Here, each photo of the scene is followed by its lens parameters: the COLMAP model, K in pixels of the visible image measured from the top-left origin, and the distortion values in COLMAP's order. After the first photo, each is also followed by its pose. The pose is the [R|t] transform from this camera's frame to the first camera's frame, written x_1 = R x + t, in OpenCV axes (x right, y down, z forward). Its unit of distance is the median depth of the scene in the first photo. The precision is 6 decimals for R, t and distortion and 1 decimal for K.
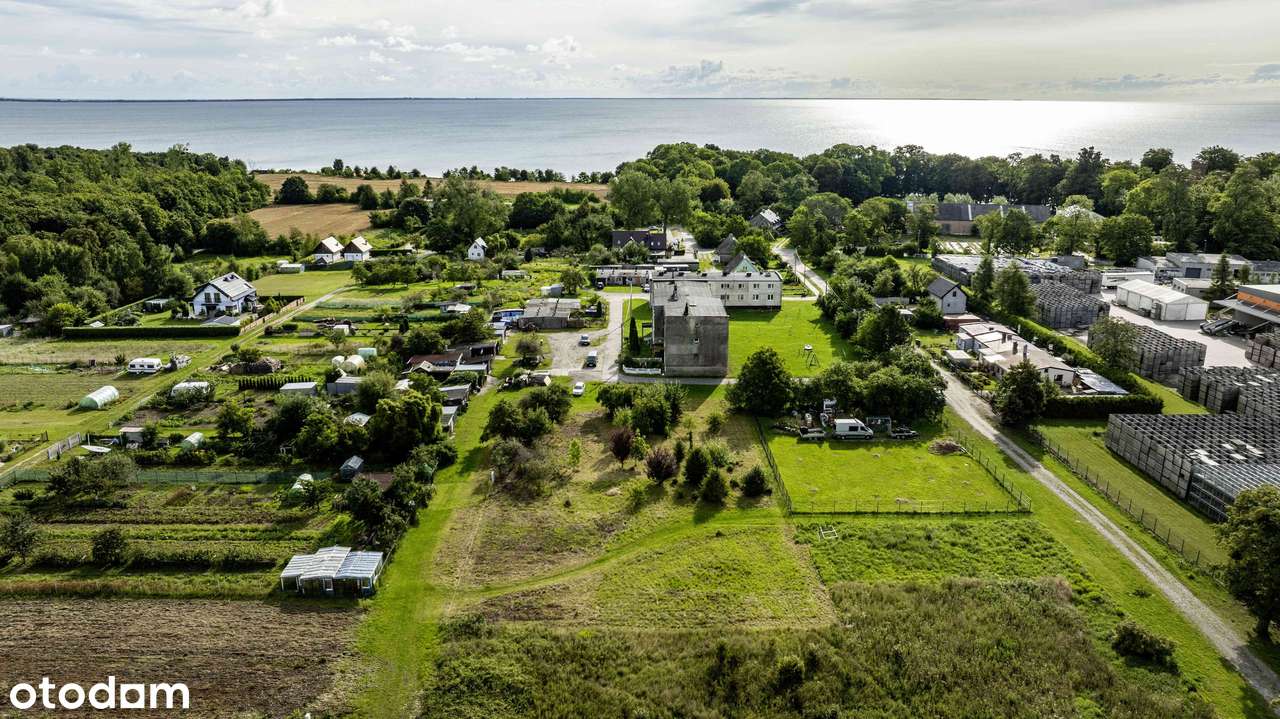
lens RADIAL K [[898.7, 0, 642.0], [0, 898.7, 356.0], [0, 0, 1]] dist [-0.019033, 0.005437]
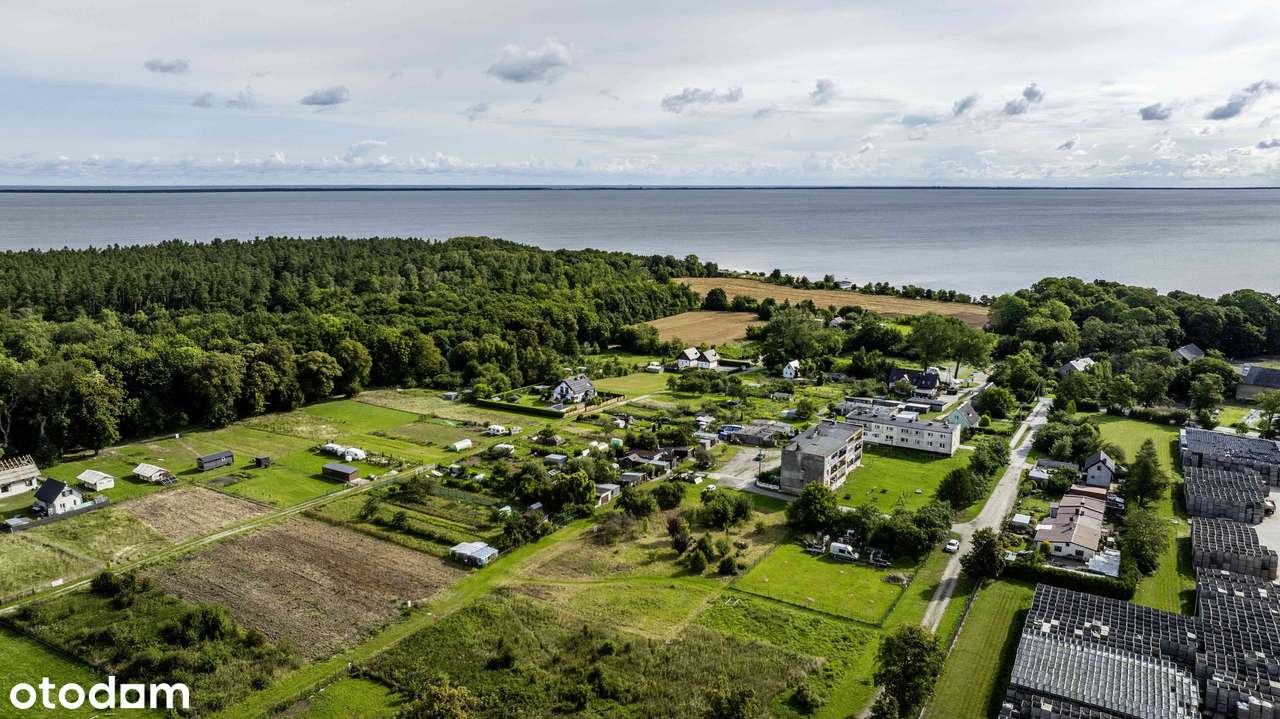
lens RADIAL K [[897.5, 0, 640.0], [0, 897.5, 359.5], [0, 0, 1]] dist [0.004153, -0.063667]
pose [[0.843397, 0.103520, -0.527224, 0.546218], [-0.148847, 0.987875, -0.044141, -0.085293], [0.516262, 0.115704, 0.848579, -0.310137]]
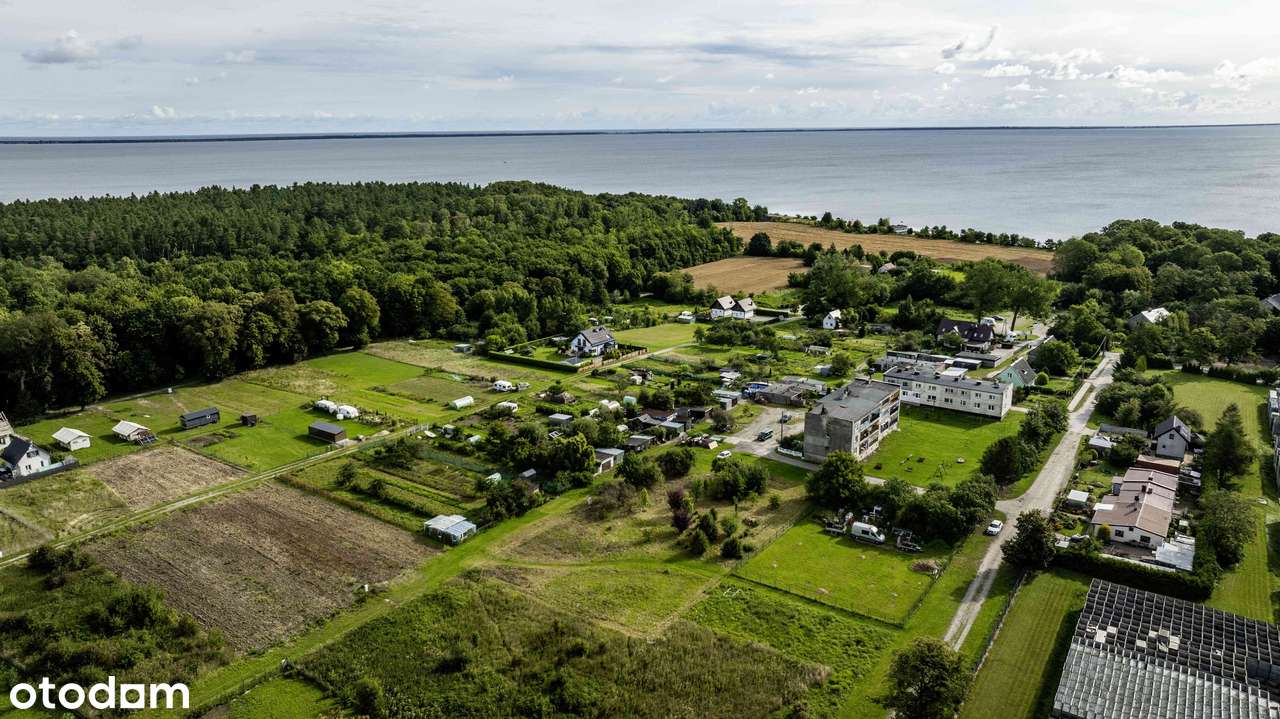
lens RADIAL K [[898.7, 0, 642.0], [0, 898.7, 356.0], [0, 0, 1]] dist [-0.019033, 0.005437]
pose [[0.808920, 0.136315, -0.571897, 0.529670], [-0.152126, 0.988151, 0.020357, -0.109144], [0.567896, 0.070533, 0.820073, -0.155843]]
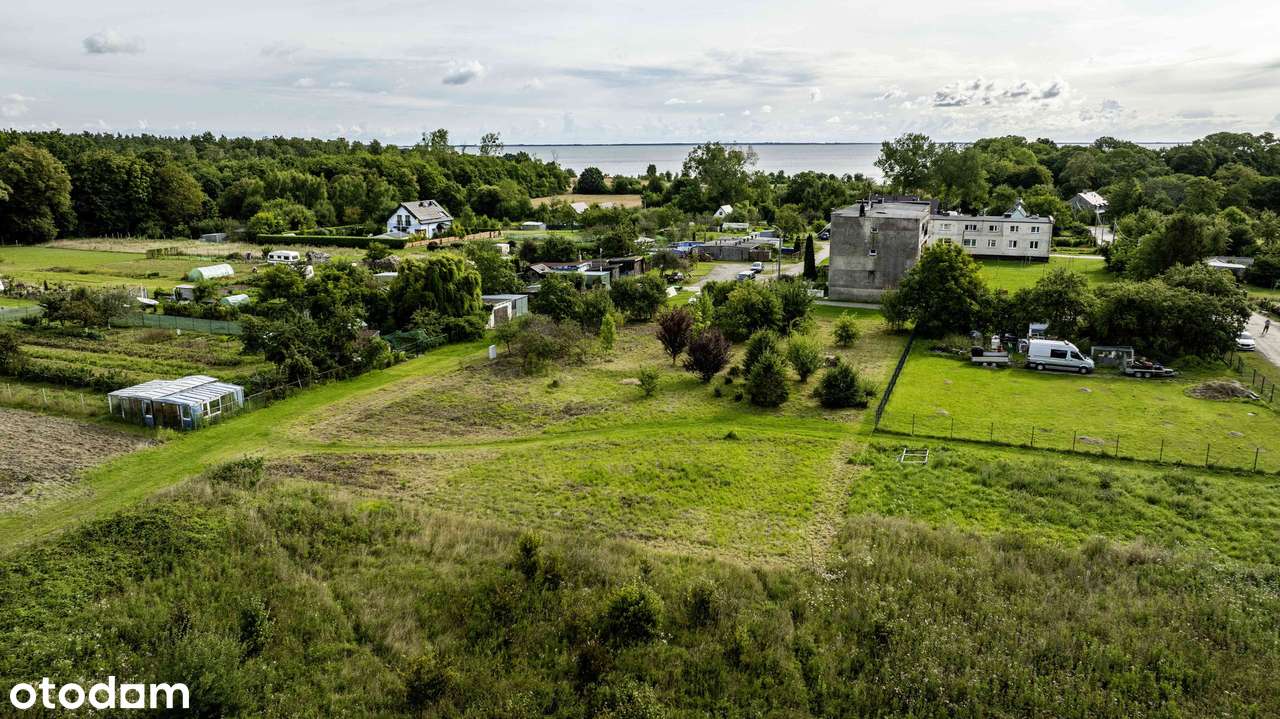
lens RADIAL K [[898.7, 0, 642.0], [0, 898.7, 356.0], [0, 0, 1]] dist [-0.019033, 0.005437]
pose [[0.926387, 0.081331, -0.367685, 0.158200], [-0.099387, 0.994584, -0.030409, 0.105432], [0.363221, 0.064714, 0.929453, 0.251387]]
